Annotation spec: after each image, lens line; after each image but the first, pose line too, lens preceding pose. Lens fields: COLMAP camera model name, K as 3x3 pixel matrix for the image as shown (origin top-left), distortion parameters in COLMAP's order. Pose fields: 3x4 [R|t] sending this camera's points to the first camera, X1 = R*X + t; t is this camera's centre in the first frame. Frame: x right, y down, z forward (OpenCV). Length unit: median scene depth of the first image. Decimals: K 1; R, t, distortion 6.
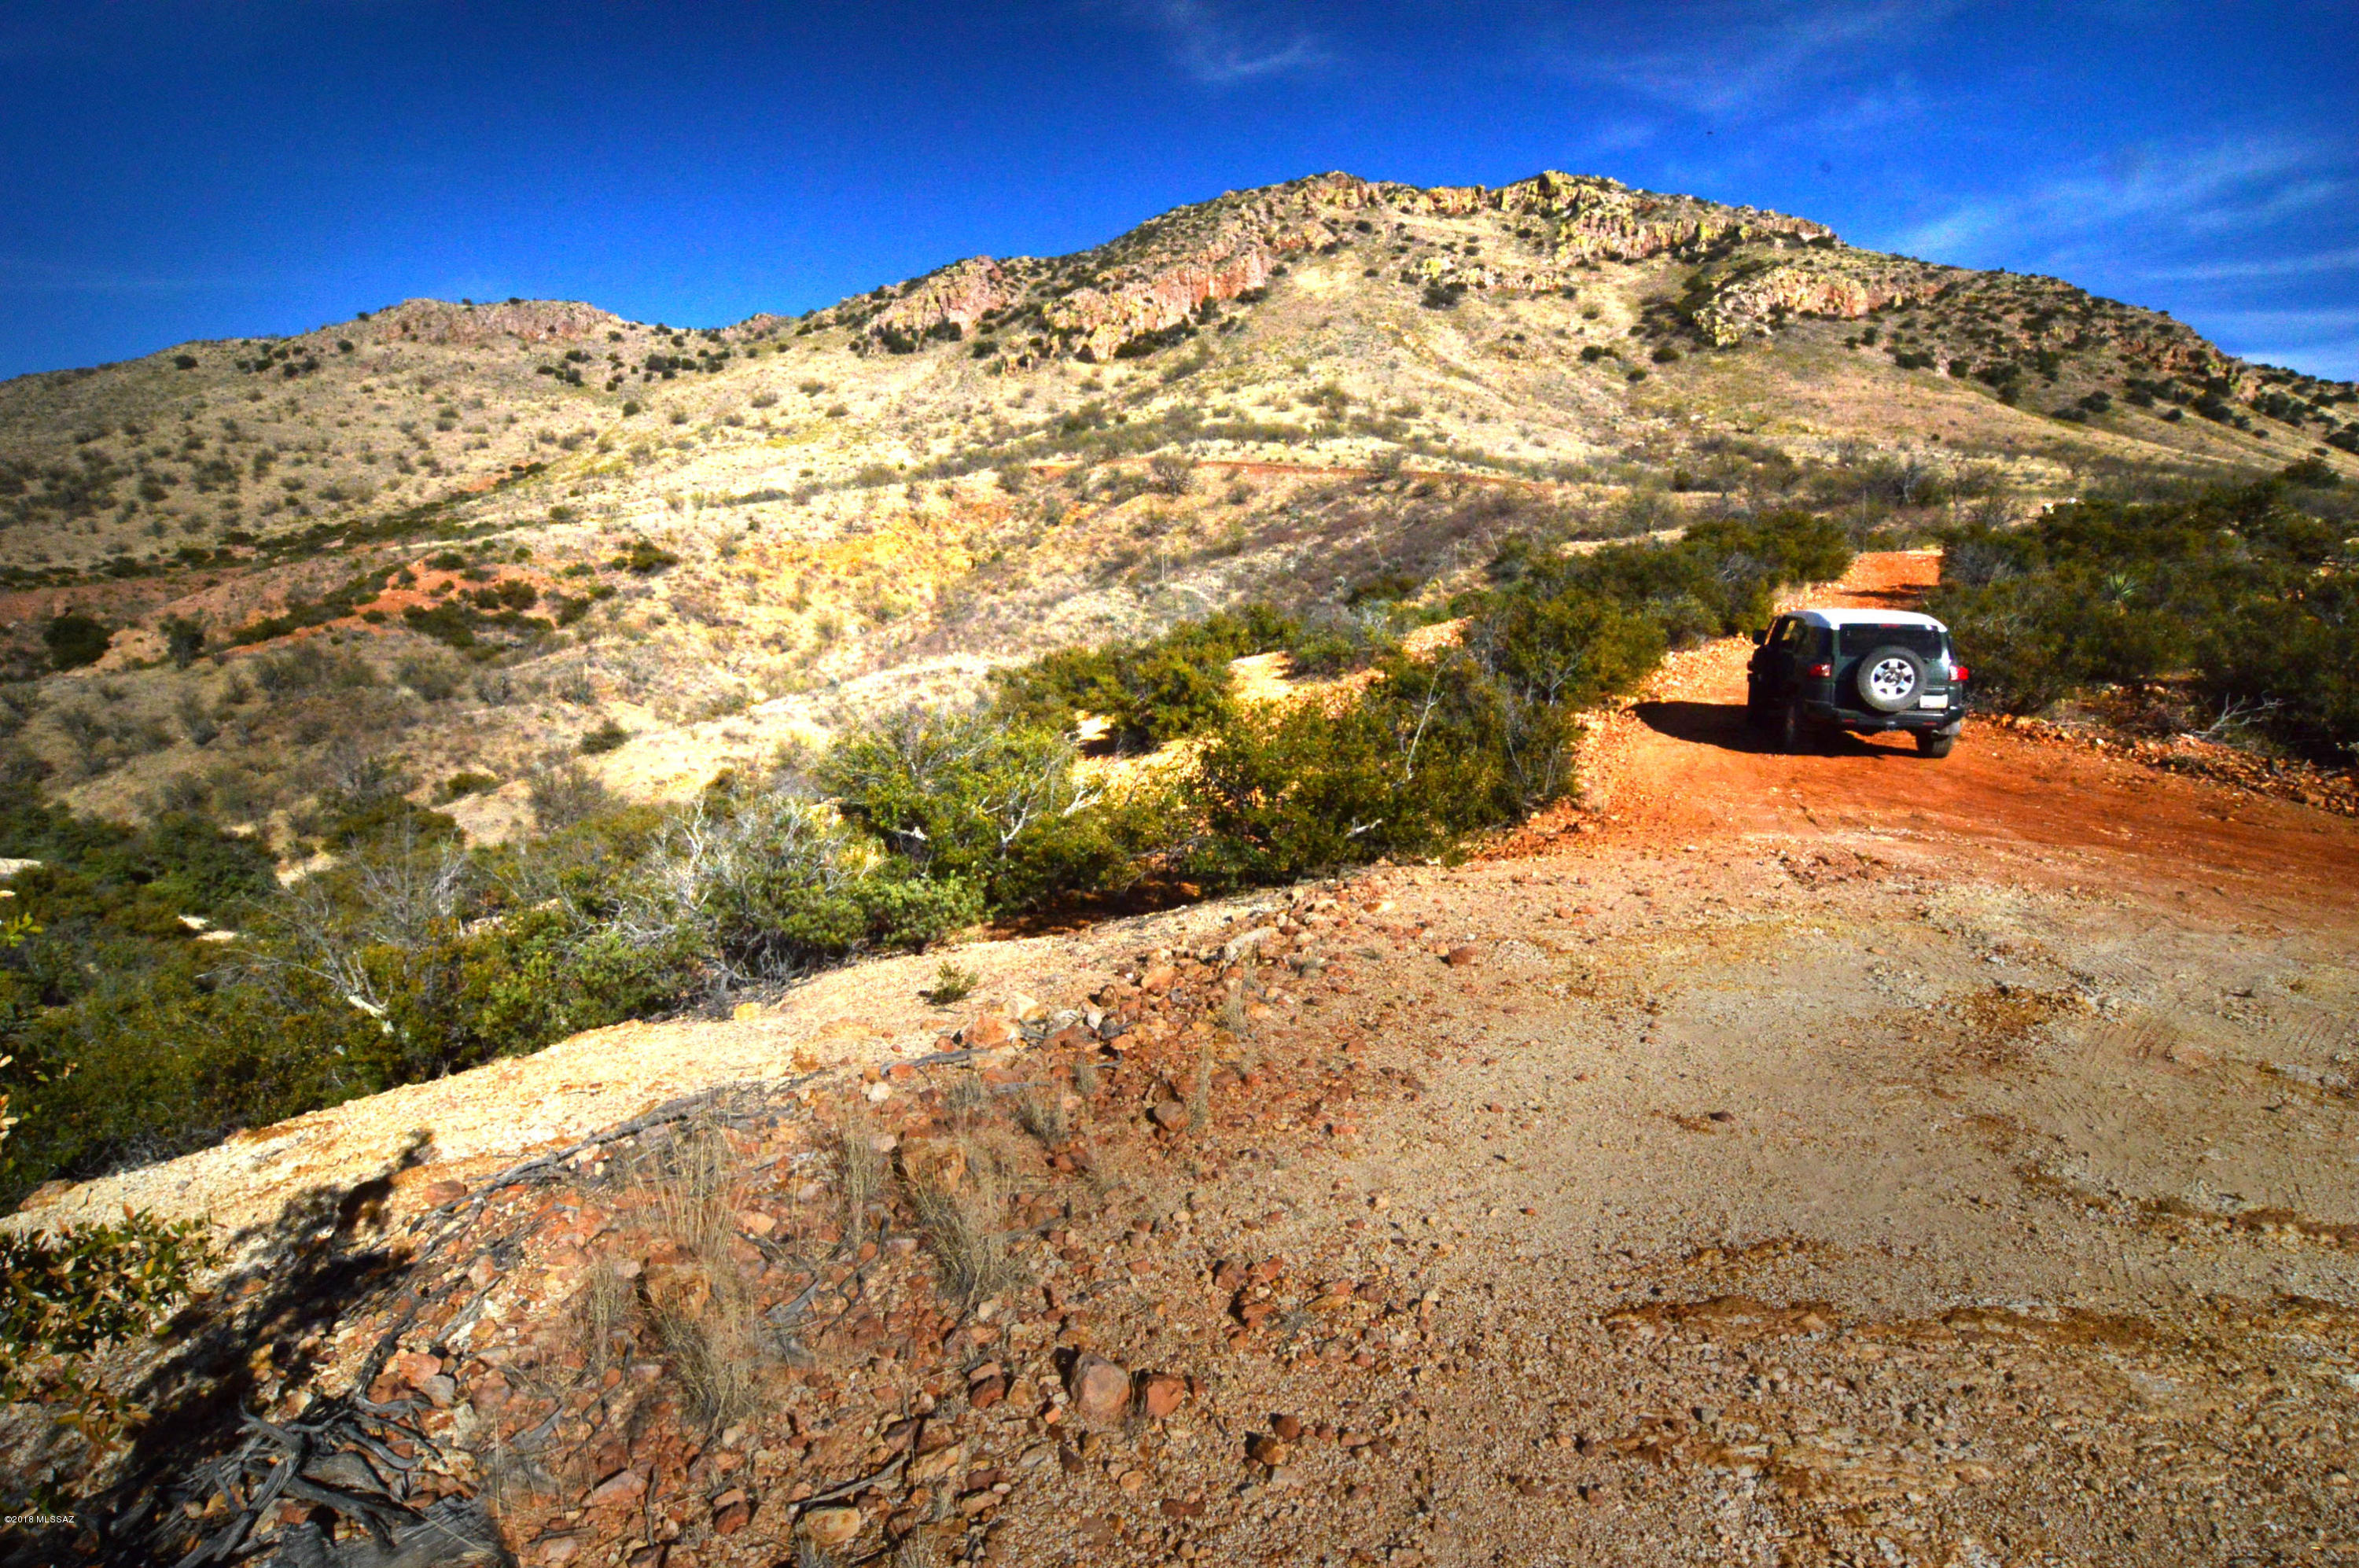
lens RADIAL K [[1283.2, 0, 1179.6], [0, 1283.2, 773.4], [0, 0, 1]] dist [-0.011338, -0.009006]
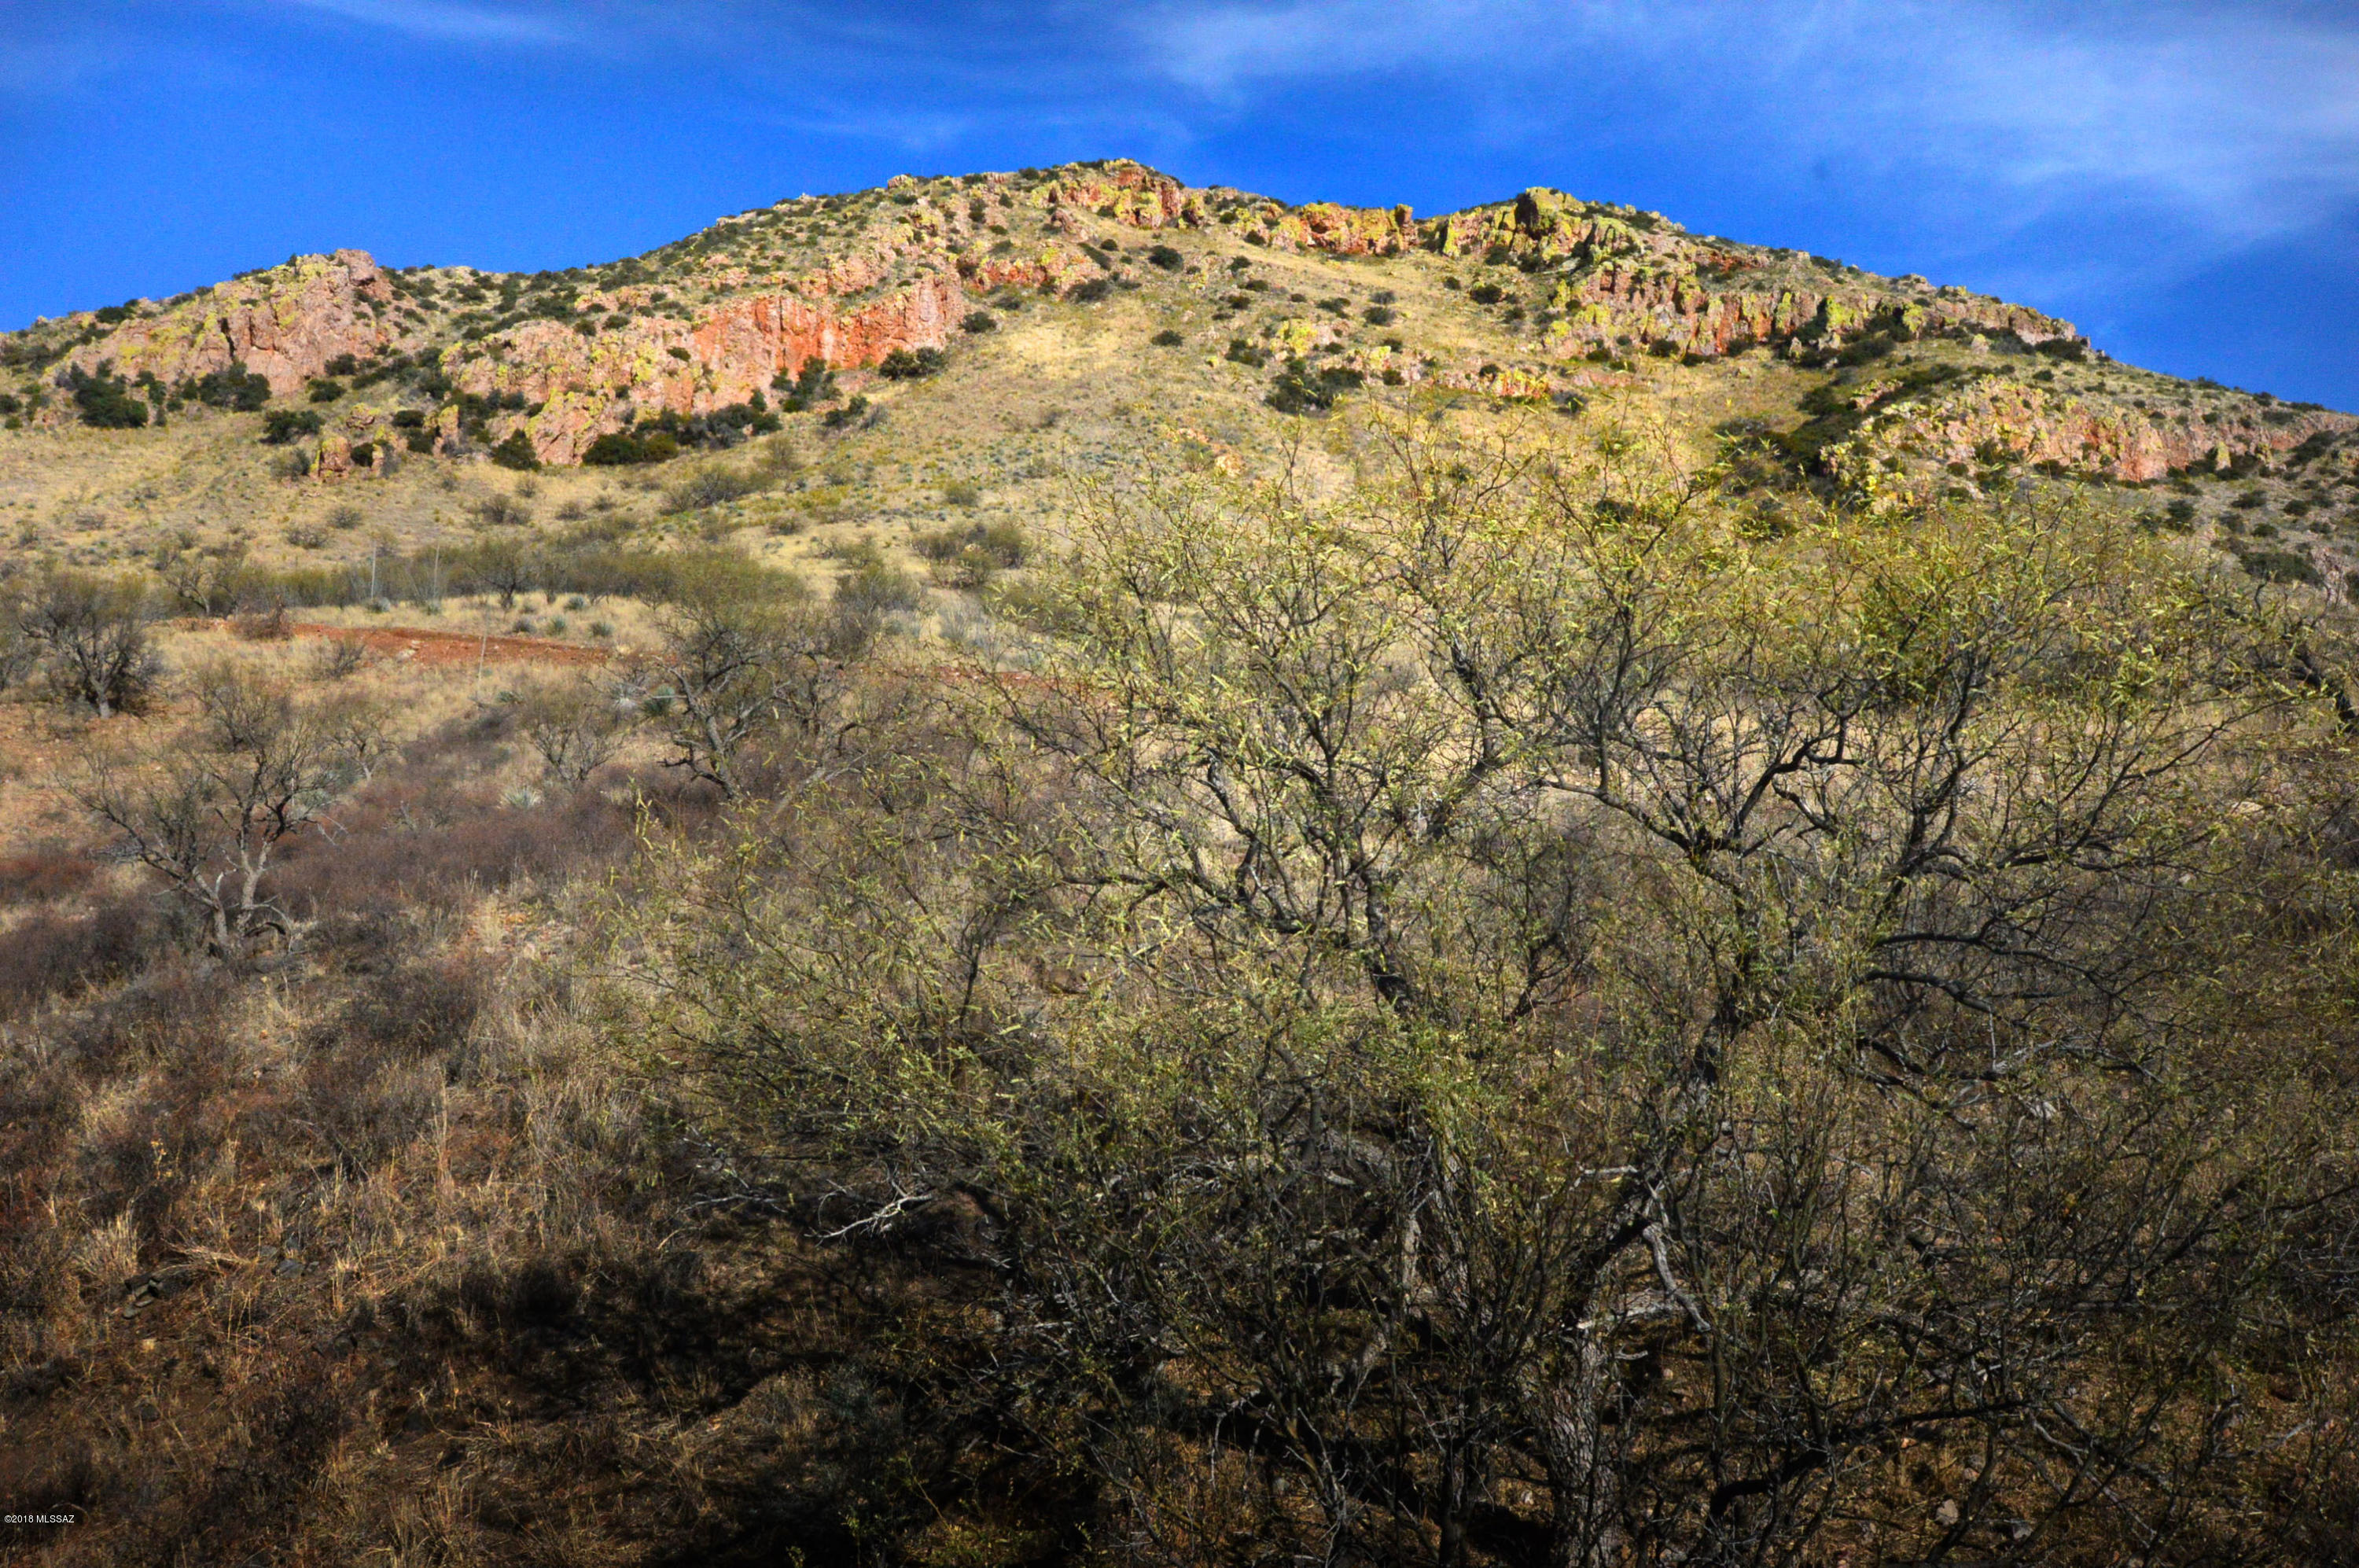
lens RADIAL K [[2365.1, 0, 1178.4], [0, 2365.1, 786.1], [0, 0, 1]] dist [-0.005770, 0.000000]
pose [[0.992717, 0.052050, 0.108644, 0.067737], [-0.027457, 0.975864, -0.216644, -0.036797], [-0.117298, 0.212083, 0.970187, 0.180675]]
